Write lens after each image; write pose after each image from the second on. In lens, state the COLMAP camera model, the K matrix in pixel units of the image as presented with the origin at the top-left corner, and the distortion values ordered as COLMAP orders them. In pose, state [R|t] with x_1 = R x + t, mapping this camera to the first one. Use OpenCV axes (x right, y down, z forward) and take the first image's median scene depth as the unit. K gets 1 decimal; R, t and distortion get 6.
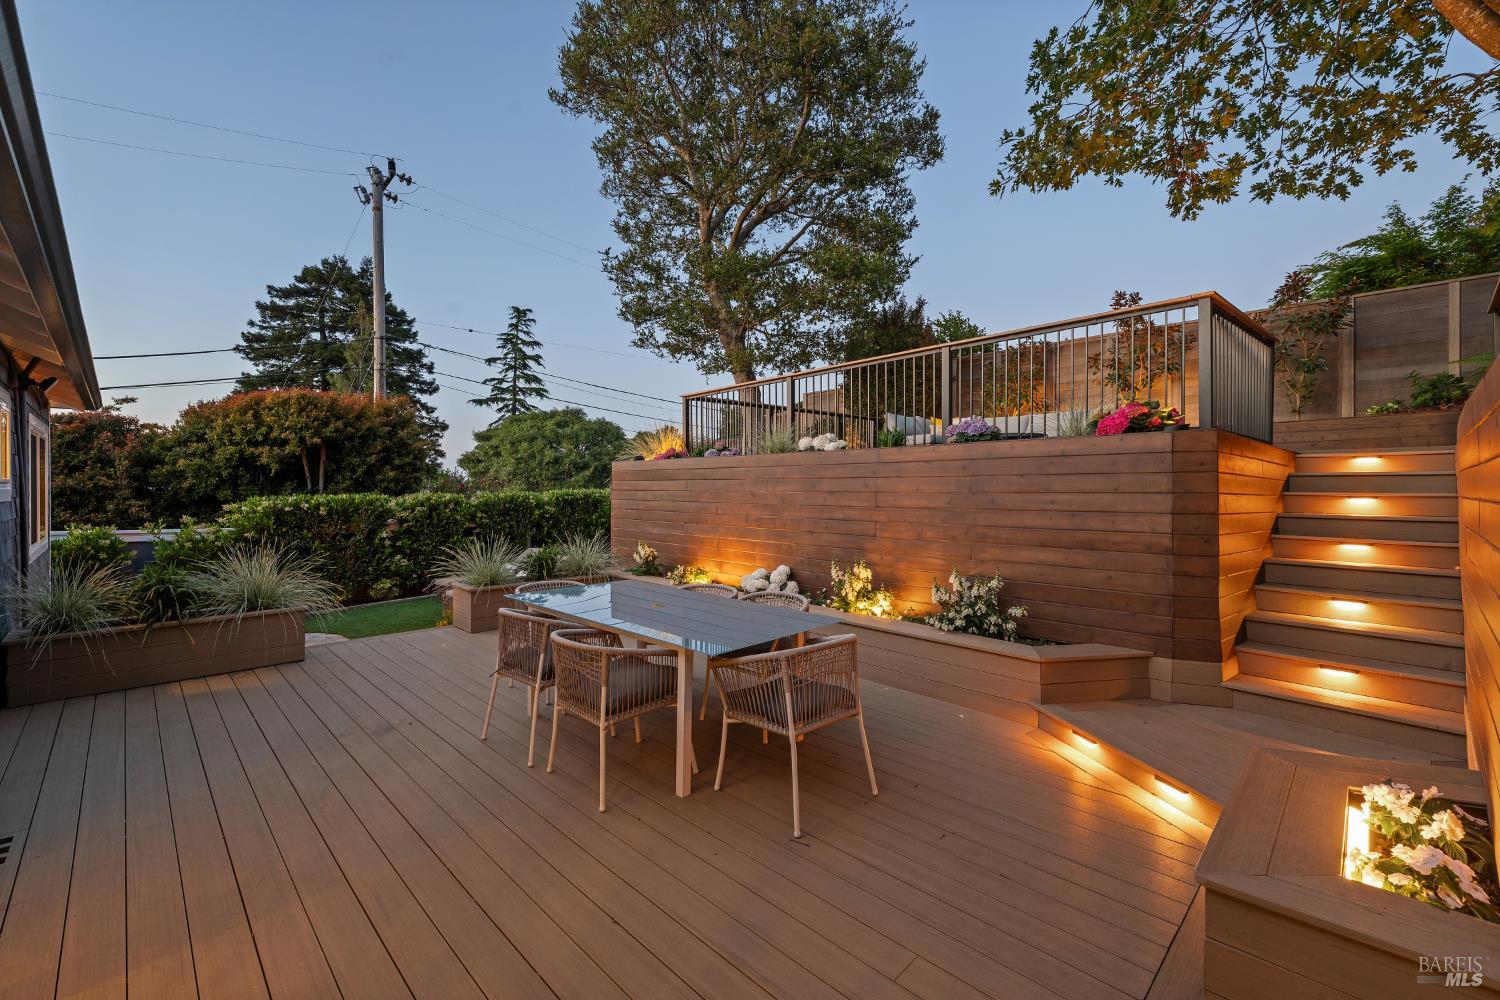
lens RADIAL K [[601.4, 0, 756.7], [0, 601.4, 489.3], [0, 0, 1]] dist [0.005908, -0.000801]
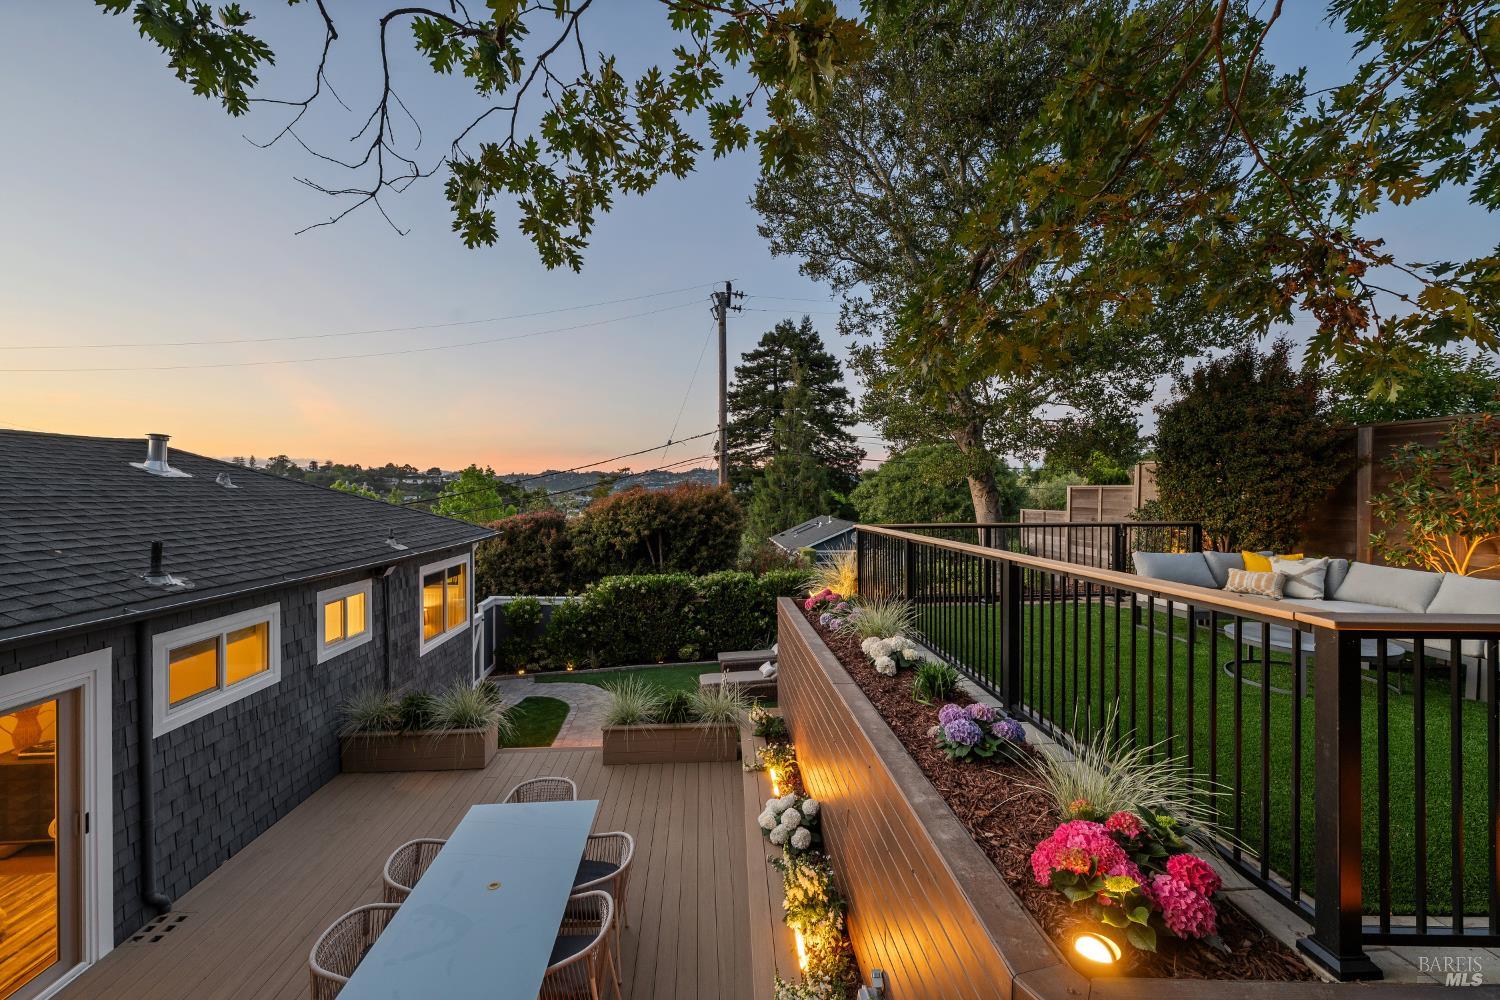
lens RADIAL K [[601.4, 0, 755.7], [0, 601.4, 492.2], [0, 0, 1]] dist [0.005908, -0.000801]
pose [[0.757910, 0.002999, -0.652353, 0.258965], [-0.005436, 0.999984, -0.001718, -0.146260], [0.652337, 0.004848, 0.757914, 0.147932]]
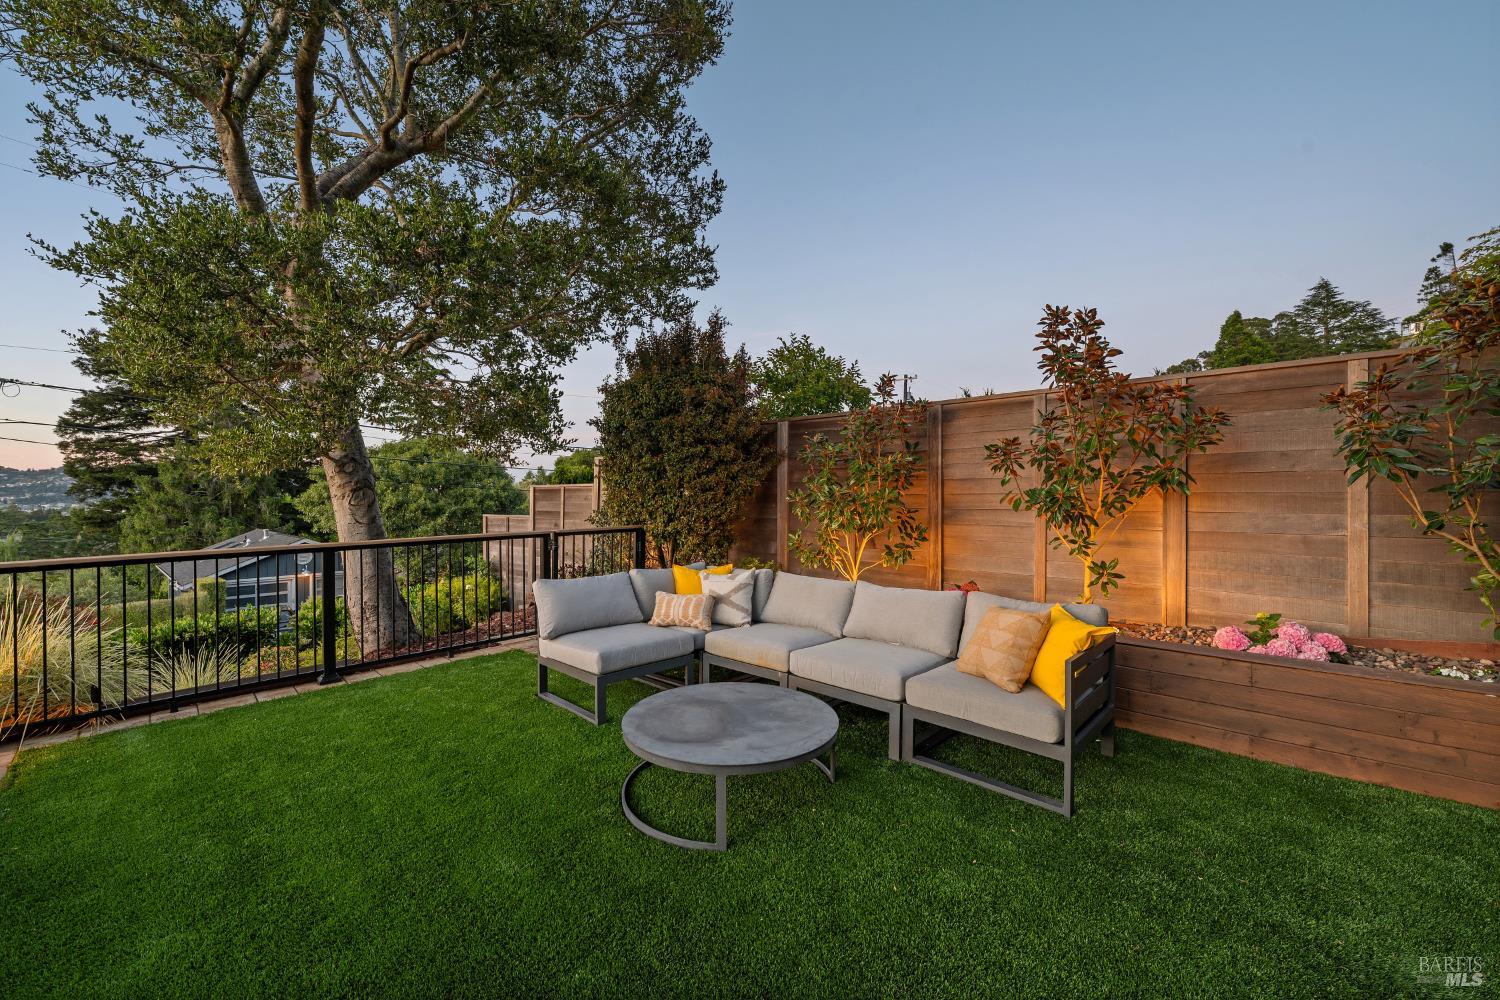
lens RADIAL K [[601.4, 0, 747.9], [0, 601.4, 492.2], [0, 0, 1]] dist [0.005908, -0.000801]
pose [[0.999422, -0.003844, 0.033777, 0.273270], [0.004179, 0.999943, -0.009856, -0.141949], [-0.033737, 0.009991, 0.999381, 0.428064]]
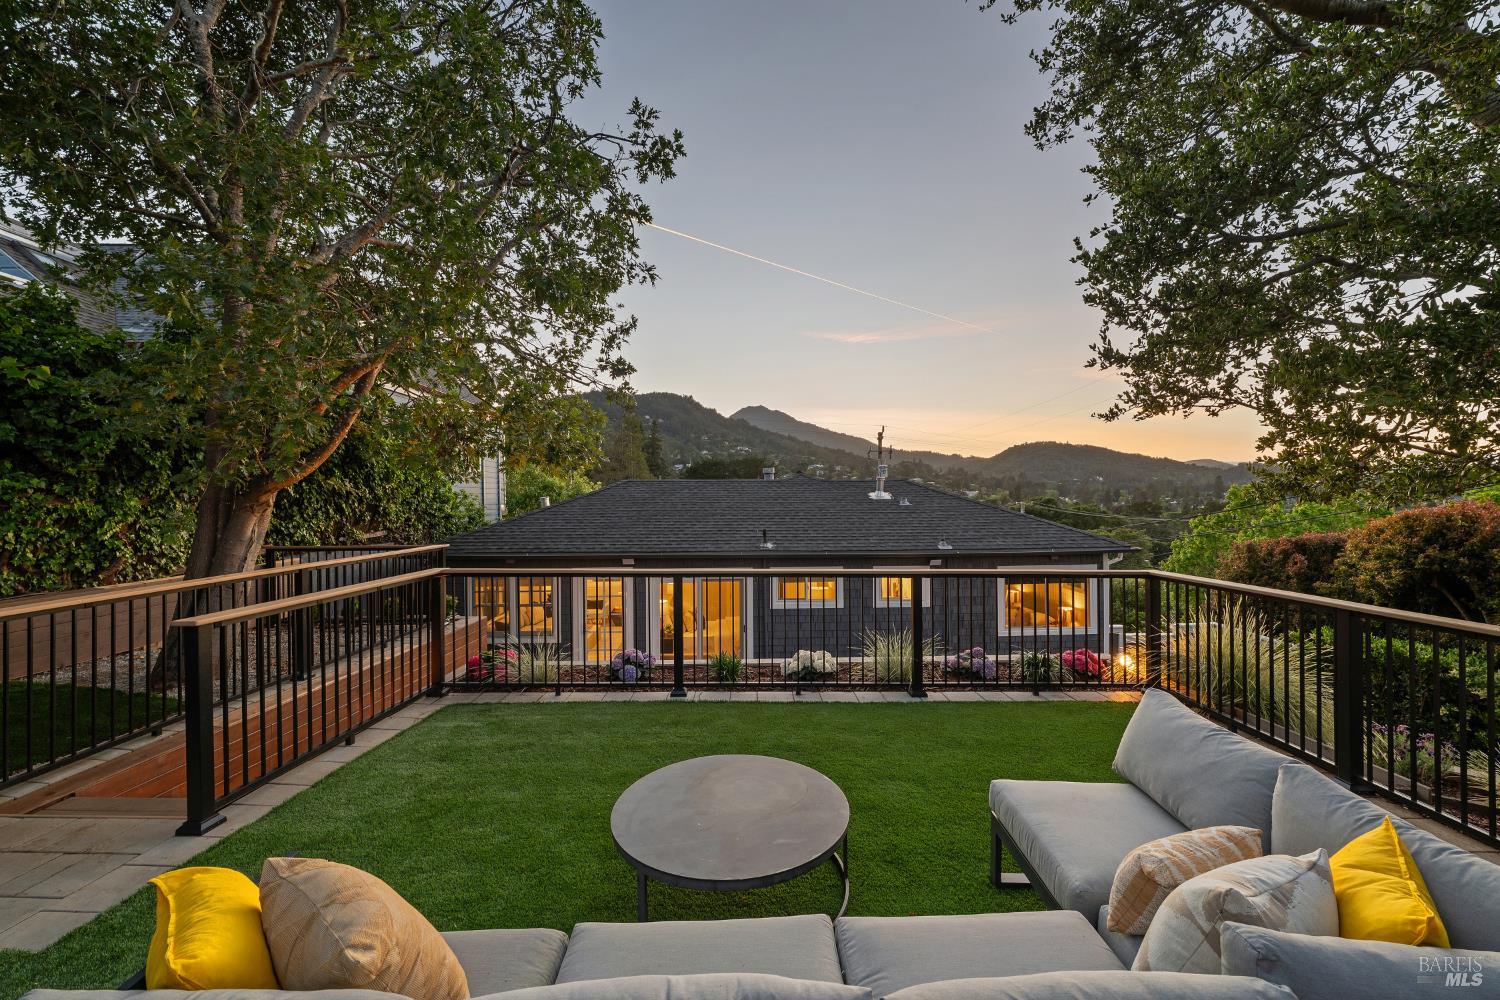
lens RADIAL K [[601.4, 0, 758.4], [0, 601.4, 499.2], [0, 0, 1]] dist [0.005908, -0.000801]
pose [[-0.684523, 0.007336, -0.728954, 0.421996], [0.003179, 0.999970, 0.007078, -0.167321], [0.728984, 0.002528, -0.684526, 0.814078]]
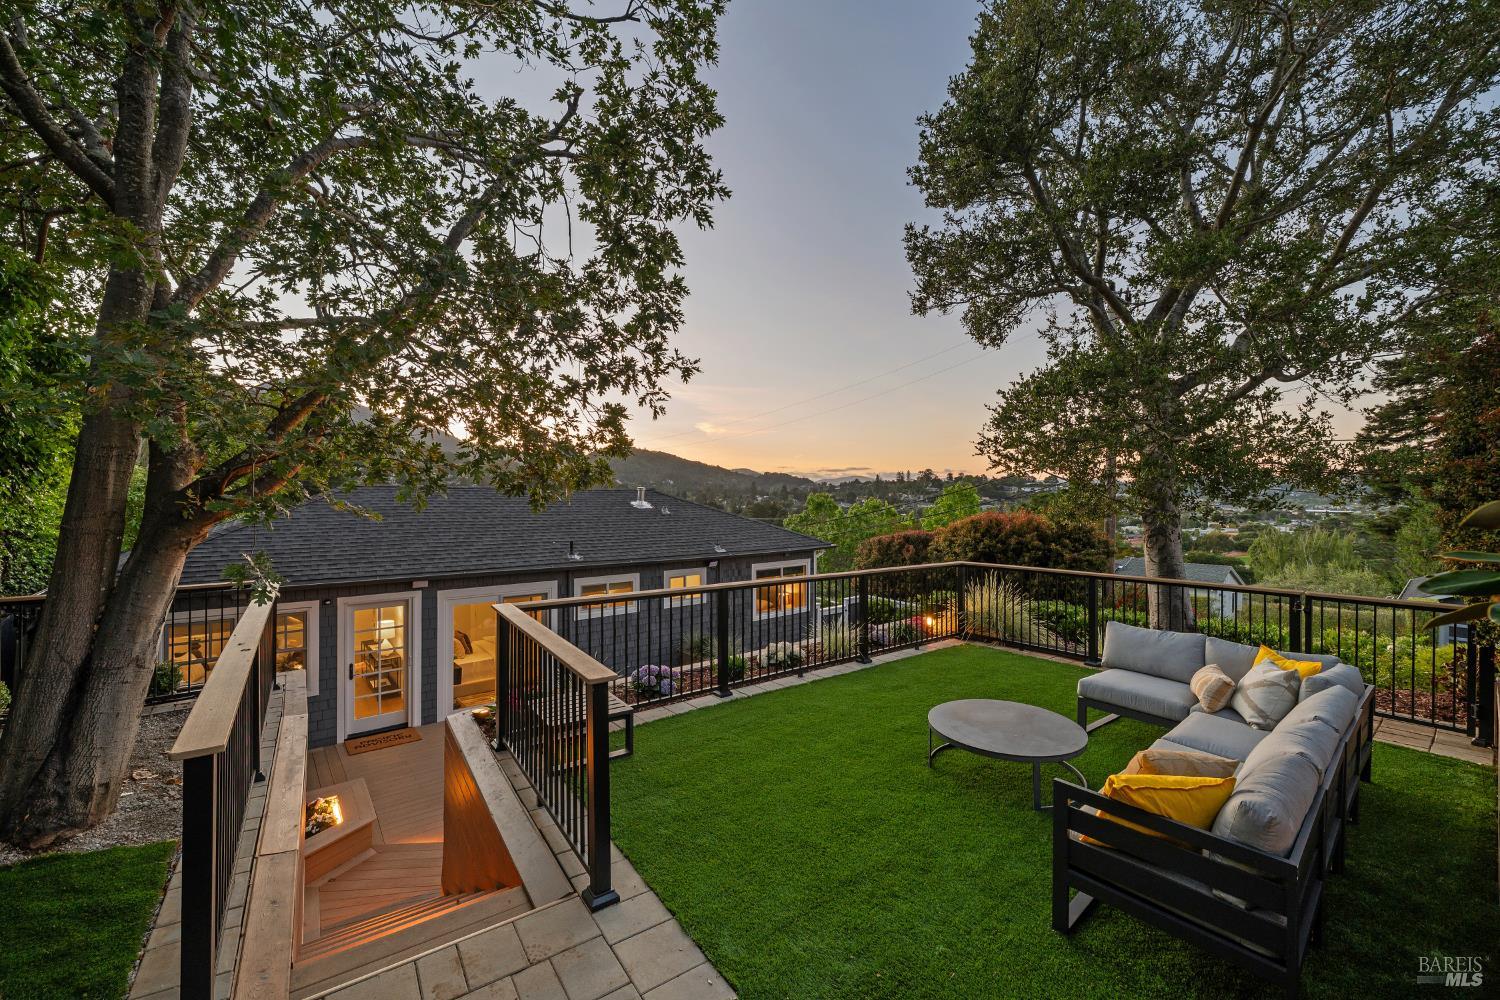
lens RADIAL K [[601.4, 0, 754.6], [0, 601.4, 497.5], [0, 0, 1]] dist [0.005908, -0.000801]
pose [[-0.094076, 0.001980, -0.995563, 0.626129], [-0.009321, 0.999952, 0.002870, -0.185746], [0.995521, 0.009549, -0.094053, 0.551425]]
